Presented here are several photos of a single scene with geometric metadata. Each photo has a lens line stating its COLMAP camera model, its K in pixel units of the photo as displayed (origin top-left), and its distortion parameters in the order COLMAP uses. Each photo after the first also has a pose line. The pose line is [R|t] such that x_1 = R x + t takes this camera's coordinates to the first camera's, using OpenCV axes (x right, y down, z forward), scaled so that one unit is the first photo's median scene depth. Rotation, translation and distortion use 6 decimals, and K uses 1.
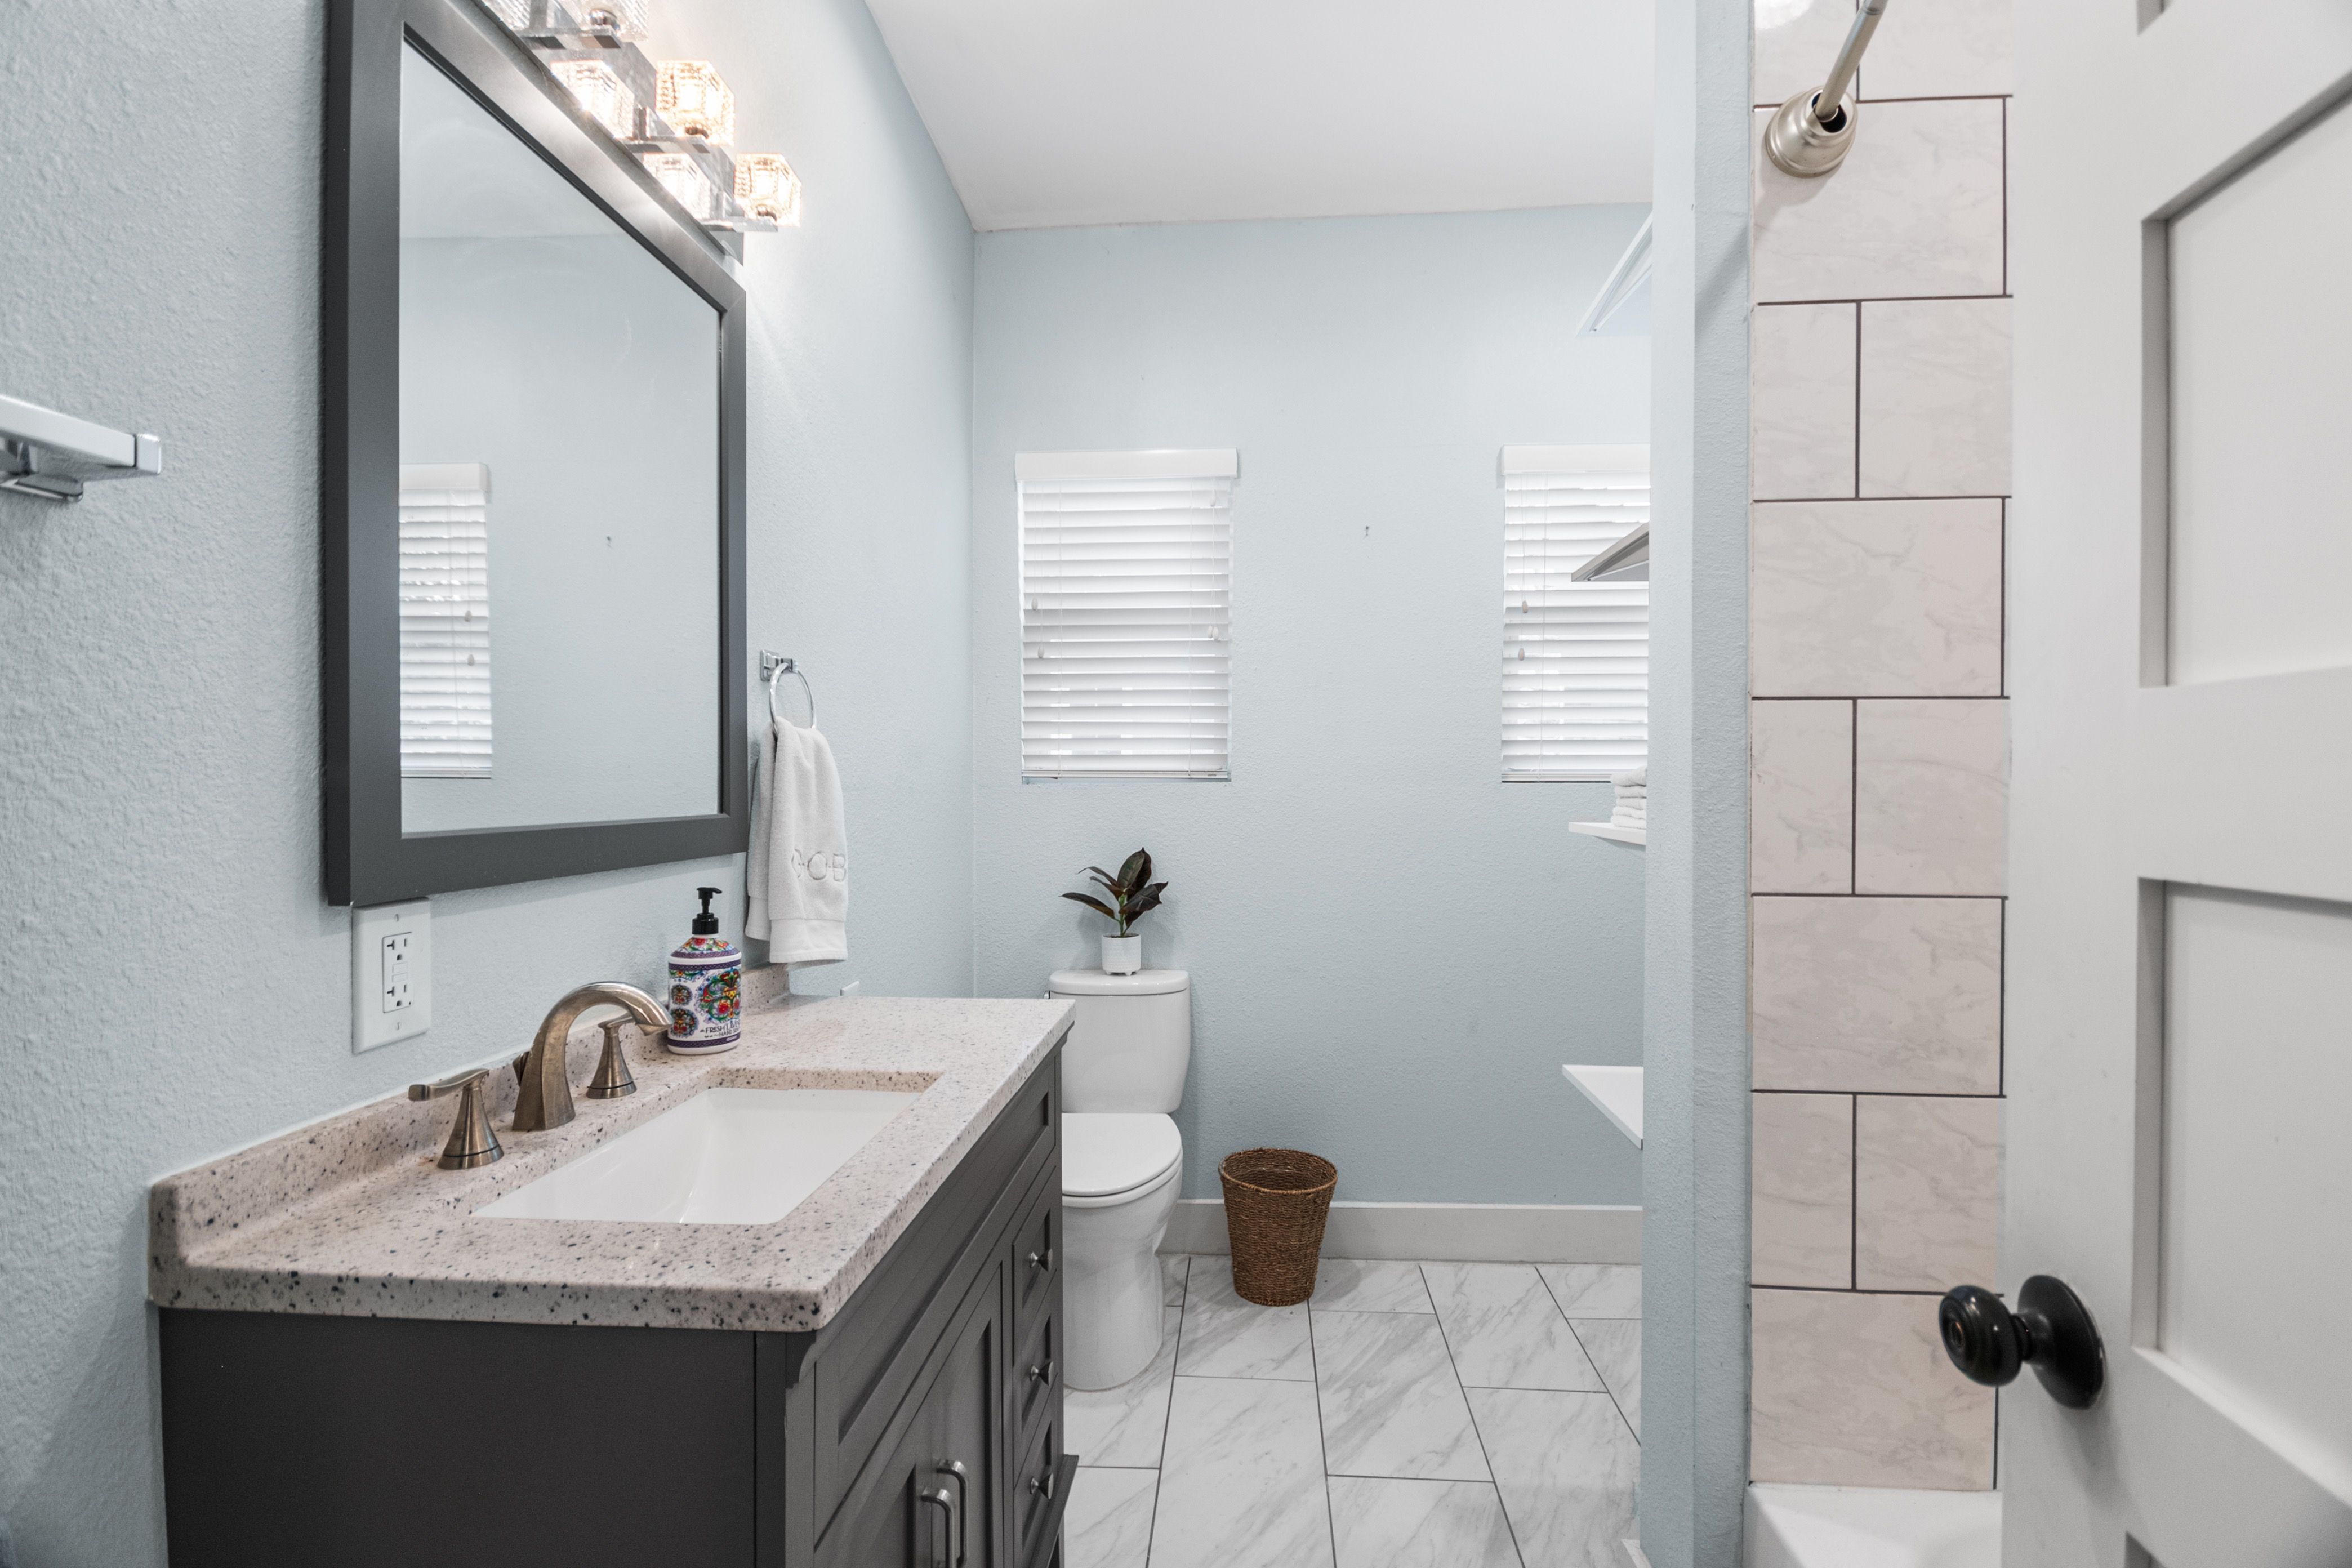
lens RADIAL K [[1042.9, 0, 1186.0], [0, 1042.9, 779.3], [0, 0, 1]] dist [-0.000602, -0.006084]
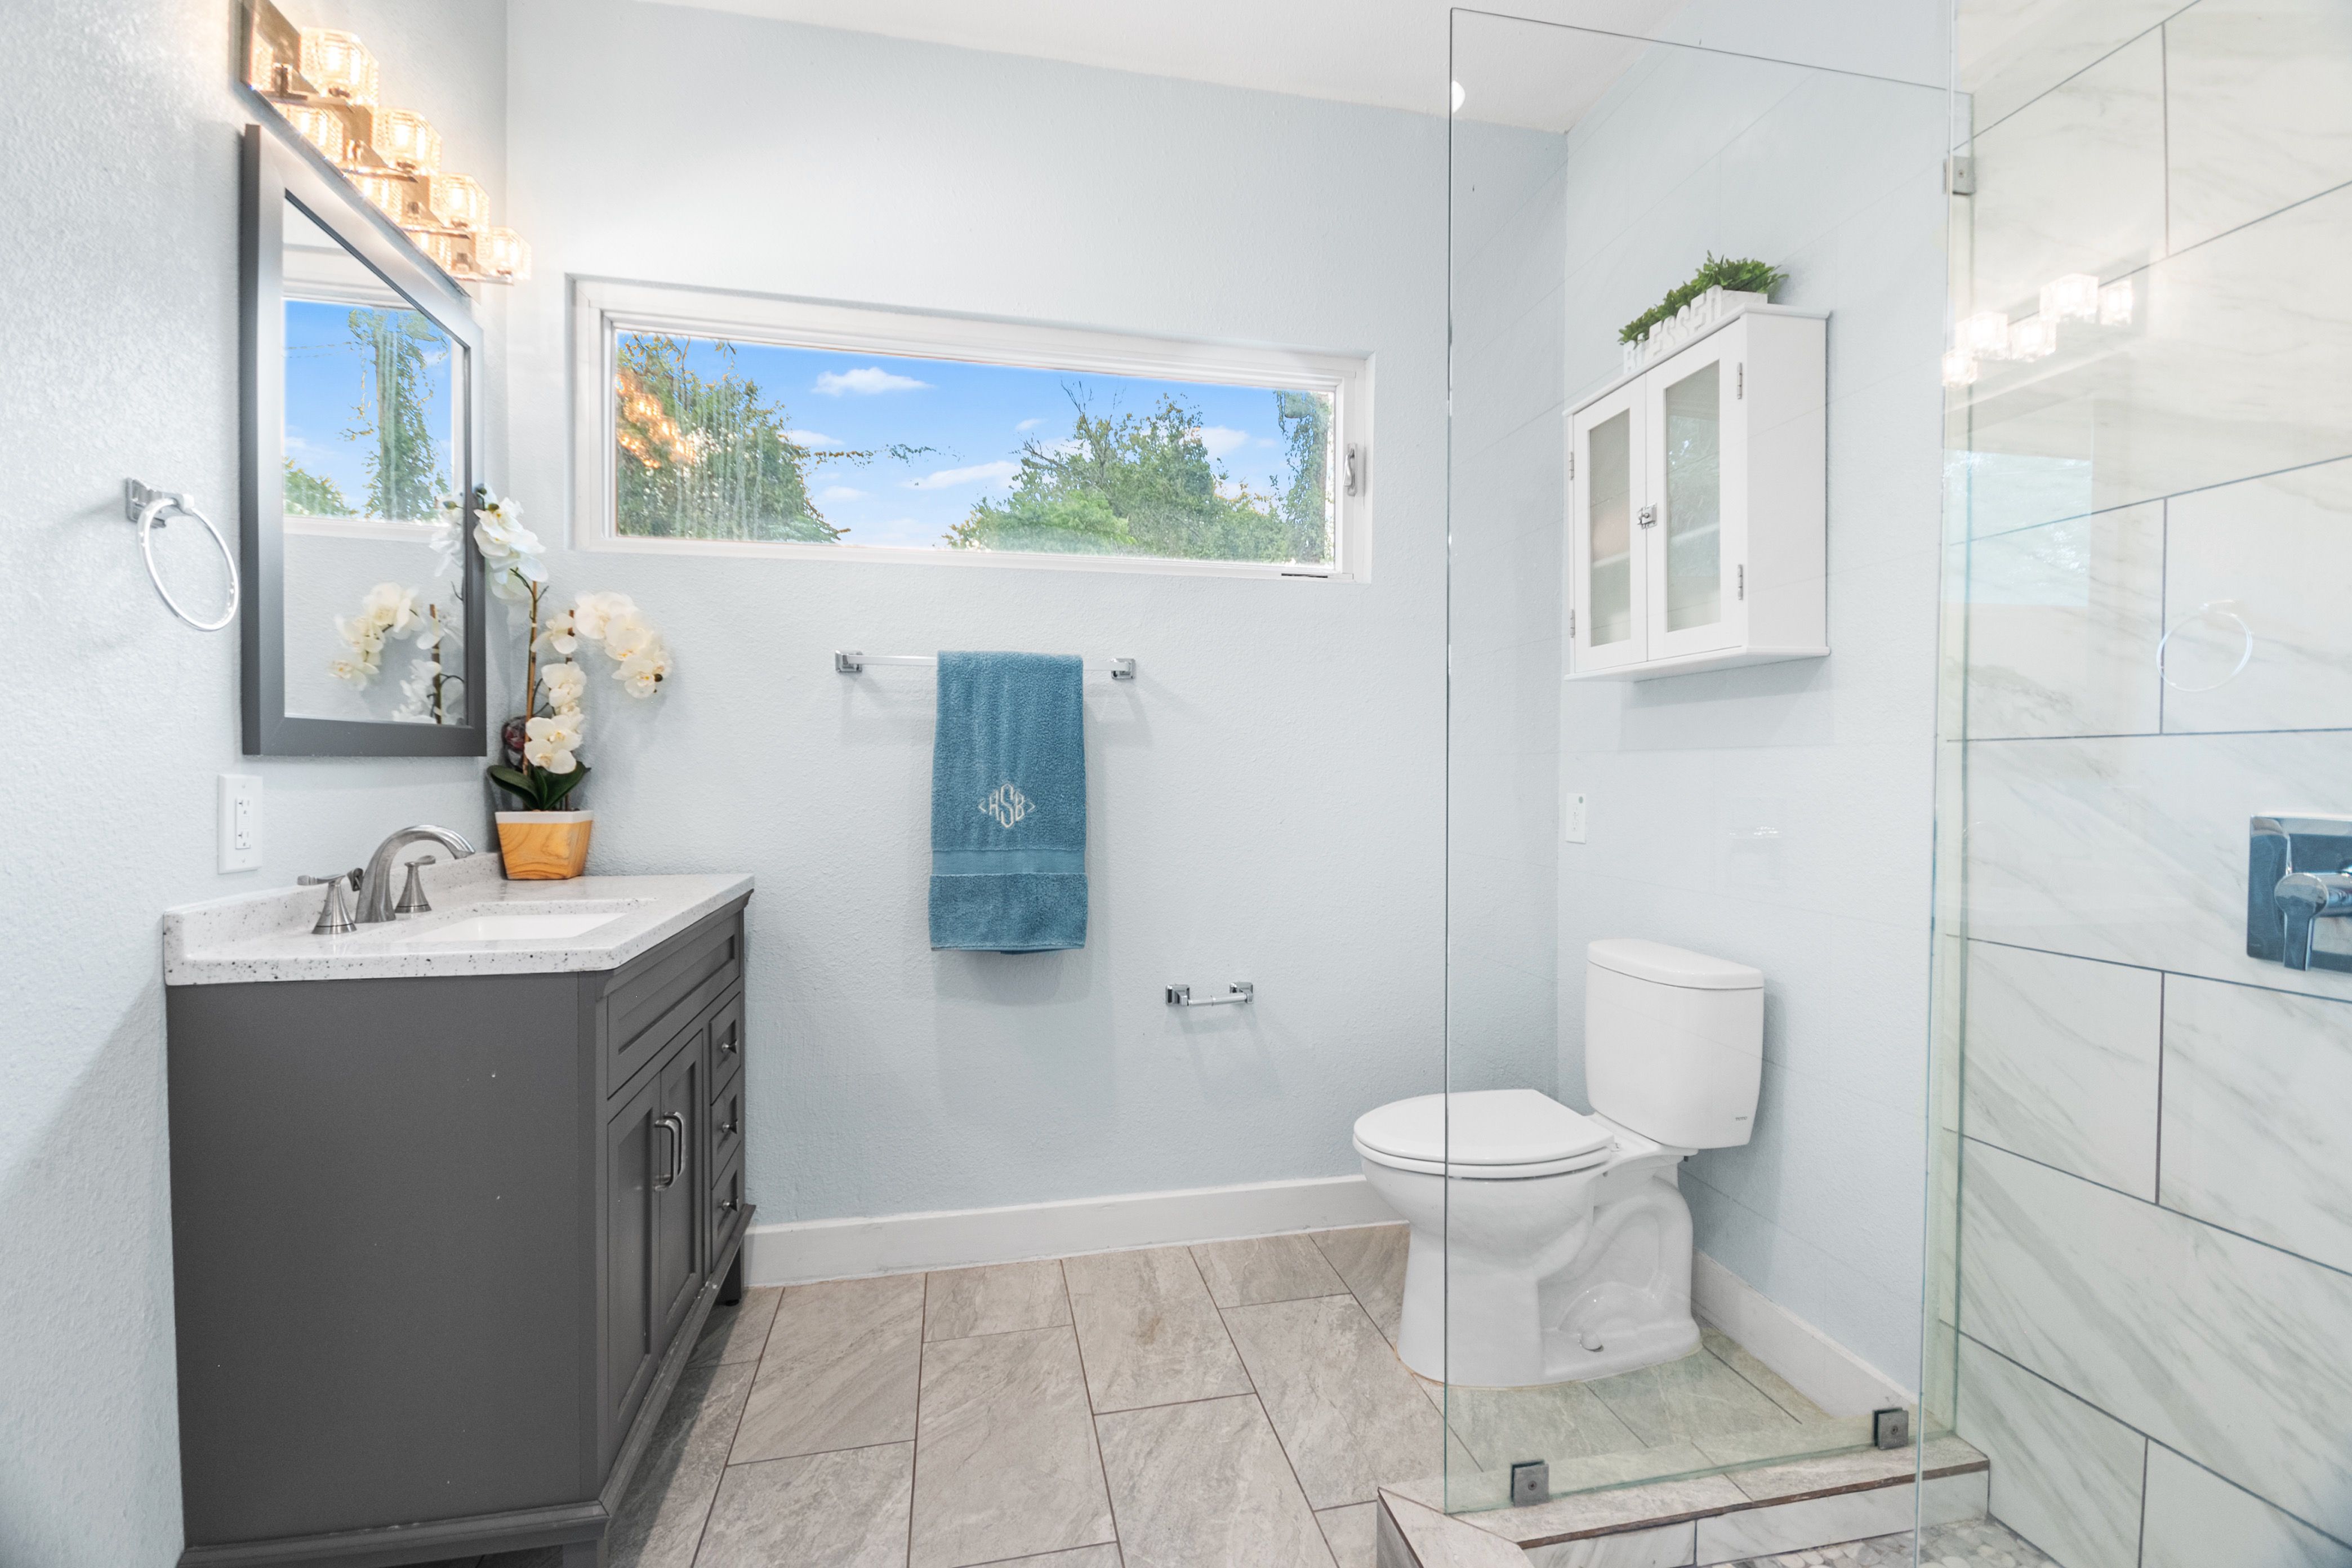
lens RADIAL K [[1042.9, 0, 1186.0], [0, 1042.9, 779.3], [0, 0, 1]] dist [-0.000602, -0.006084]
pose [[0.958305, -0.000359, 0.285748, 0.074179], [0.000326, 1.000000, 0.000162, 0.127356], [-0.285748, -0.000062, 0.958305, -0.760086]]
